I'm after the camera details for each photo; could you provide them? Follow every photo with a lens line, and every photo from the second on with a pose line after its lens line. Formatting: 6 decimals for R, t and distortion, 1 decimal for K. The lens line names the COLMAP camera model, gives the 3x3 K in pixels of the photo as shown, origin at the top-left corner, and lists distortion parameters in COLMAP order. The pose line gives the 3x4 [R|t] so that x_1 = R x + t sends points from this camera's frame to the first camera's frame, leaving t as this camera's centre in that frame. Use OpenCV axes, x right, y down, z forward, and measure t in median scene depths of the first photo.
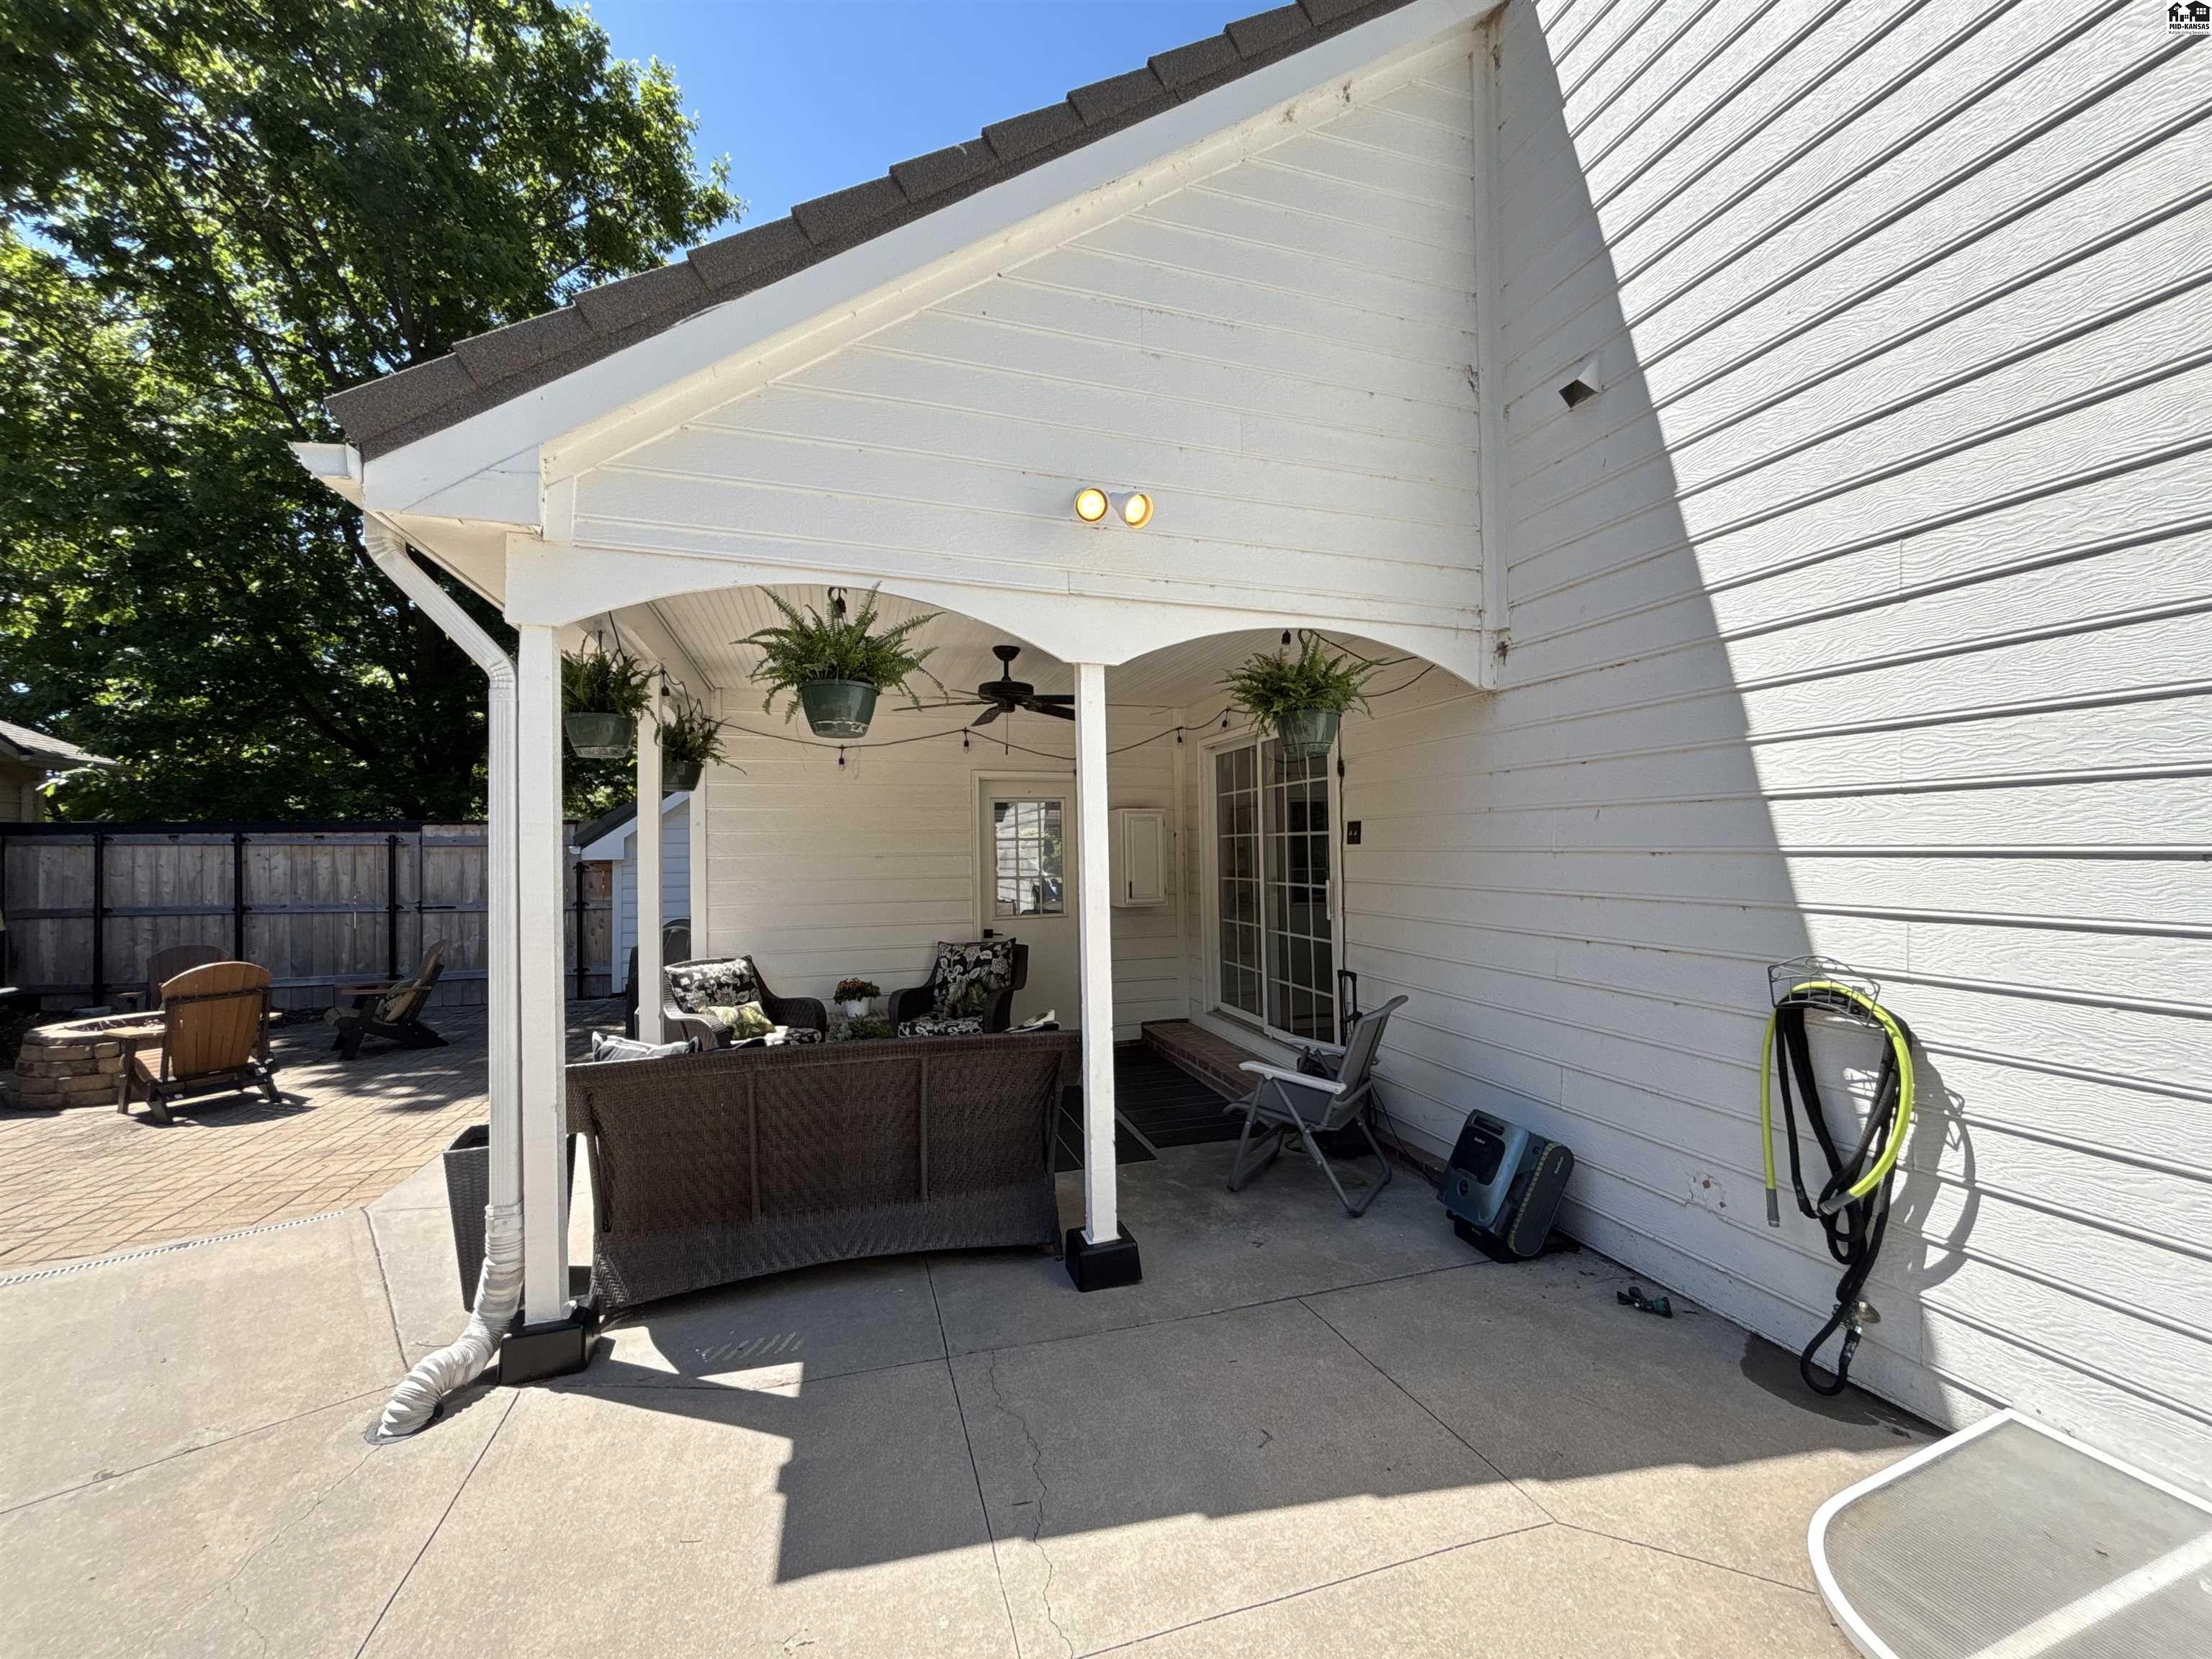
lens RADIAL K [[887.9, 0, 1103.9], [0, 887.9, 833.1], [0, 0, 1]] dist [-0.000288, -0.000826]
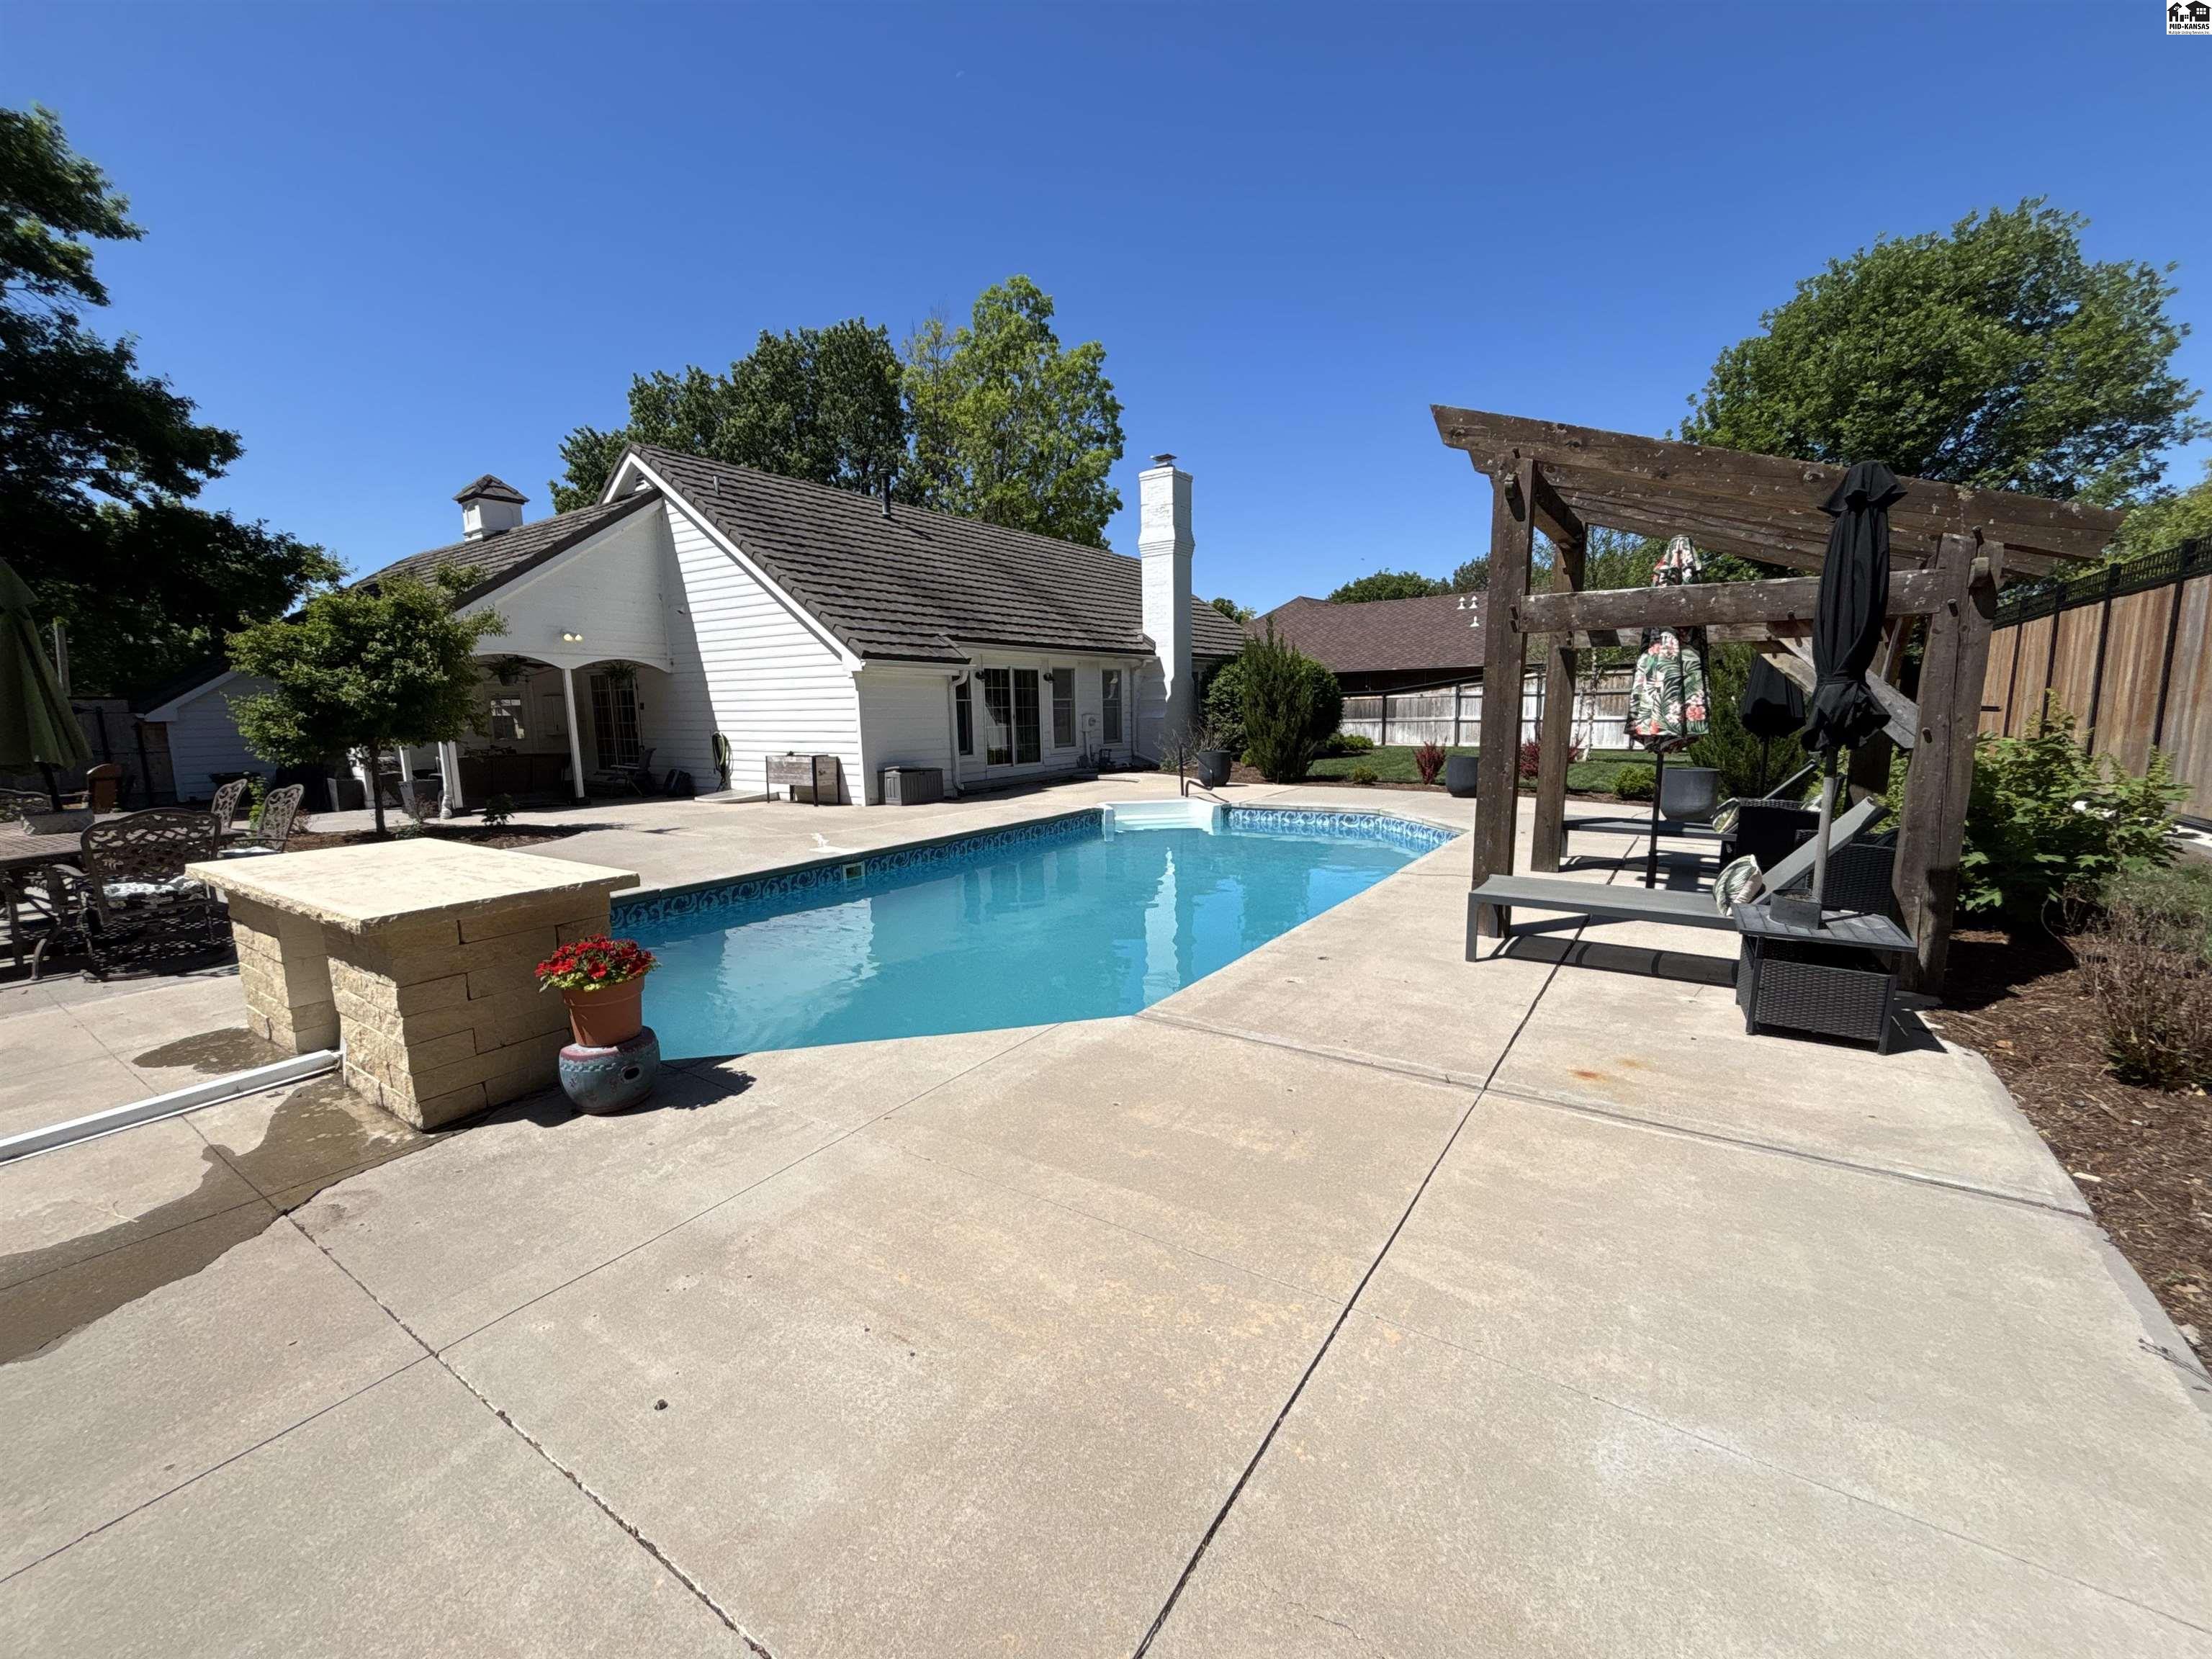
lens RADIAL K [[887.9, 0, 1103.9], [0, 887.9, 833.1], [0, 0, 1]] dist [-0.000288, -0.000826]
pose [[0.768673, -0.094208, 0.632666, -0.861015], [-0.003921, 0.988382, 0.151941, -0.068340], [-0.639629, -0.119274, 0.759373, -4.281566]]
